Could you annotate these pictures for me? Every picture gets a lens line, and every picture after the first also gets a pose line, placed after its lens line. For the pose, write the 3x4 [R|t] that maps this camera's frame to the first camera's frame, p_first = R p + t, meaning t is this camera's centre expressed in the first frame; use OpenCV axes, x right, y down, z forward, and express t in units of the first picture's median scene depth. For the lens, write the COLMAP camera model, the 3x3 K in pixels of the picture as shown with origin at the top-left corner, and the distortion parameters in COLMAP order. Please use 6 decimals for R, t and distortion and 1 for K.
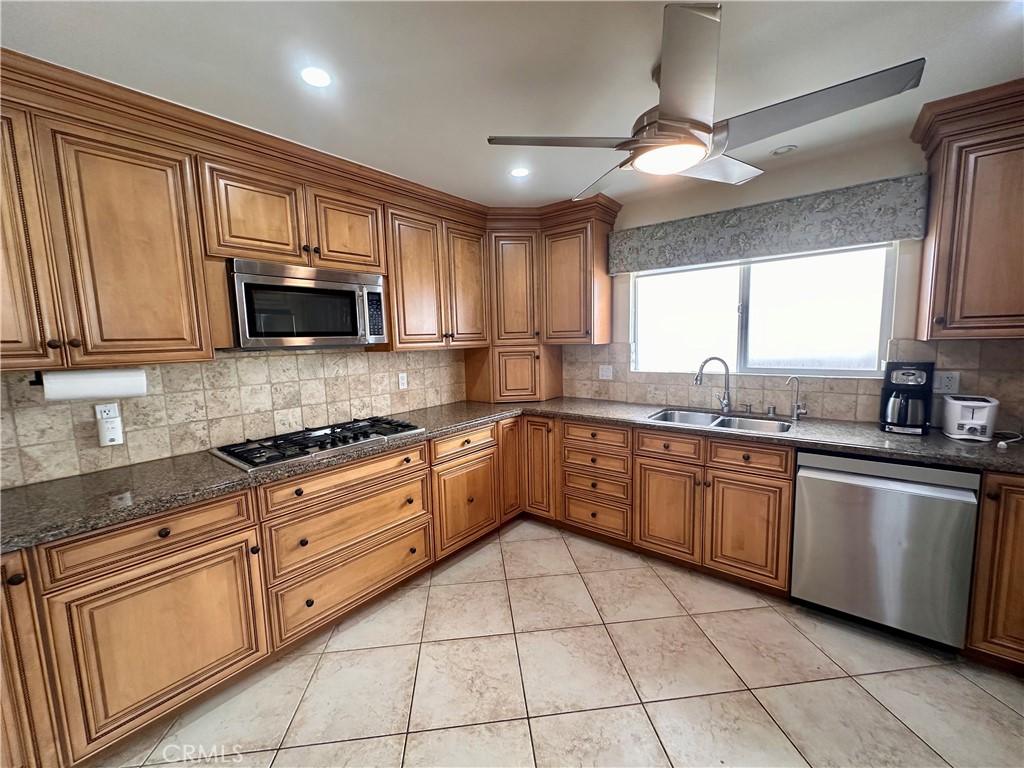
lens RADIAL K [[409.1, 0, 511.9], [0, 409.1, 383.3], [0, 0, 1]] dist [-0.004502, 0.001242]
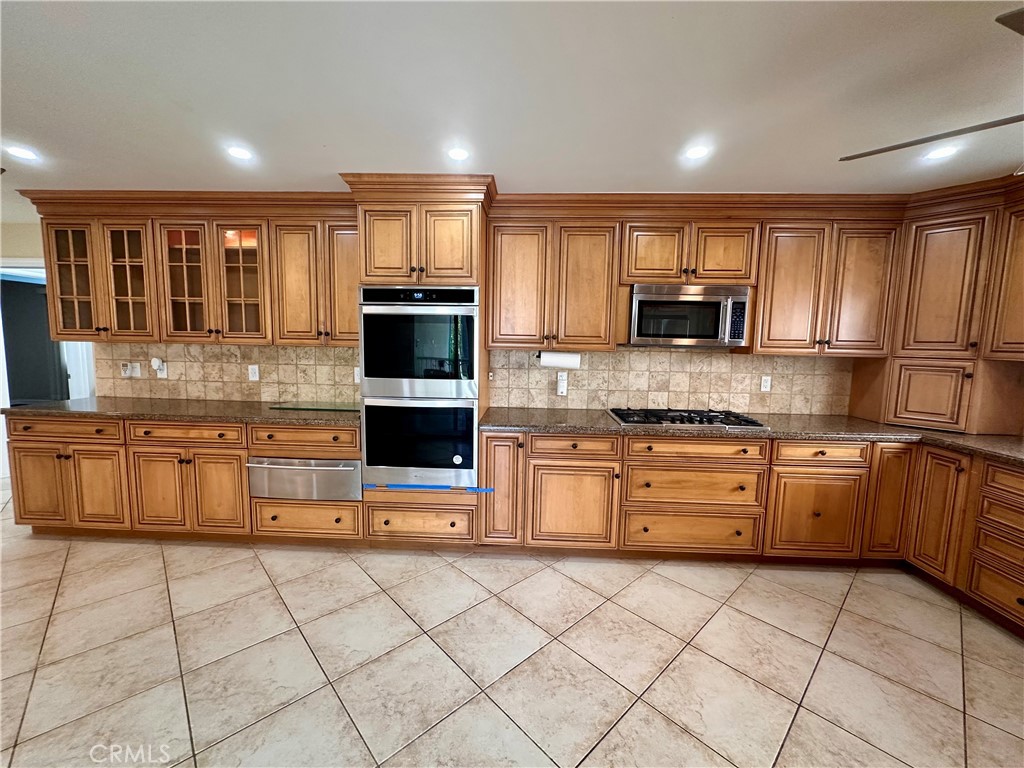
lens RADIAL K [[409.1, 0, 512.8], [0, 409.1, 383.9], [0, 0, 1]] dist [-0.004502, 0.001242]
pose [[0.598394, 0.122009, -0.791858, 0.239378], [-0.125249, 0.990431, 0.057956, 0.021340], [0.791352, 0.064499, 0.607949, -0.204640]]
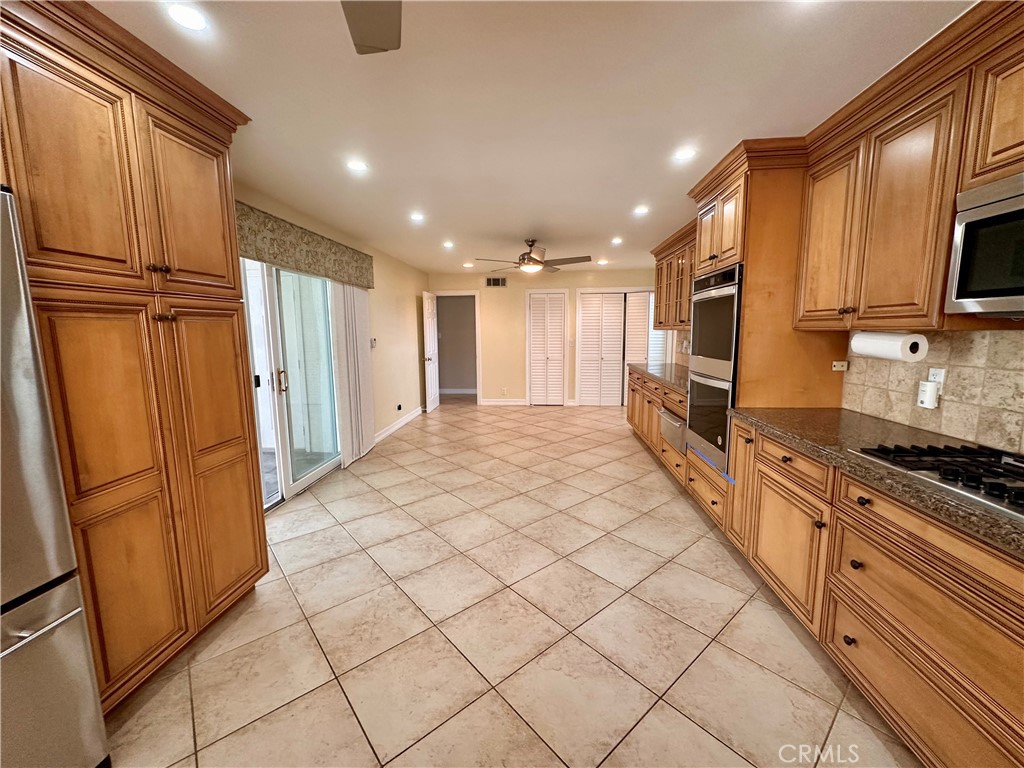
lens RADIAL K [[409.1, 0, 511.4], [0, 409.1, 384.5], [0, 0, 1]] dist [-0.004502, 0.001242]
pose [[-0.827350, 0.107938, -0.551218, 0.375148], [-0.032181, 0.970641, 0.238370, -0.097845], [0.560764, 0.214954, -0.799586, 1.010882]]
